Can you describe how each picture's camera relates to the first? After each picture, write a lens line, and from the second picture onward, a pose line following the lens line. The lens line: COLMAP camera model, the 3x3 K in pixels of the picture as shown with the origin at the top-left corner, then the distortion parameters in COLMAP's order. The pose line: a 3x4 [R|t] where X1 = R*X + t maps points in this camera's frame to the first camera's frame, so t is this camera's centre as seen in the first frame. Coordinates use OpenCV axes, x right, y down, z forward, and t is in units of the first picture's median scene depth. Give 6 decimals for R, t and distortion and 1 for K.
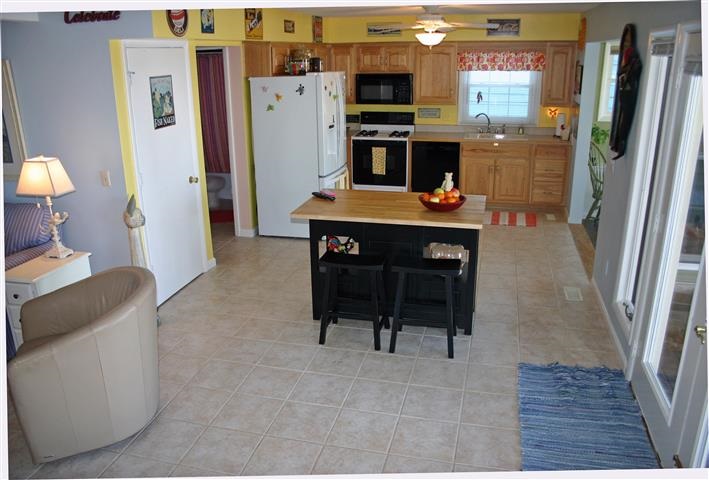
lens RADIAL K [[571.5, 0, 356.2], [0, 571.5, 243.6], [0, 0, 1]] dist [-0.068763, 0.014840]
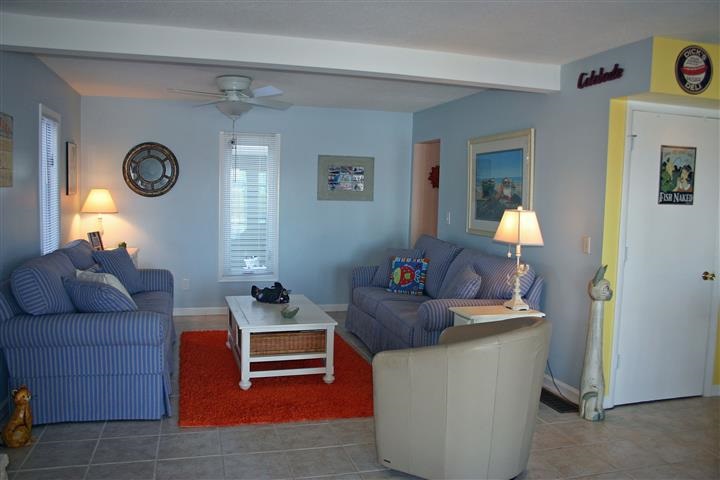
lens RADIAL K [[580.4, 0, 360.4], [0, 580.4, 241.4], [0, 0, 1]] dist [-0.068763, 0.014840]
pose [[0.513986, 0.099812, -0.851972, 0.176517], [-0.302583, 0.950460, -0.071196, 0.060385], [0.802659, 0.294386, 0.518725, 0.195925]]
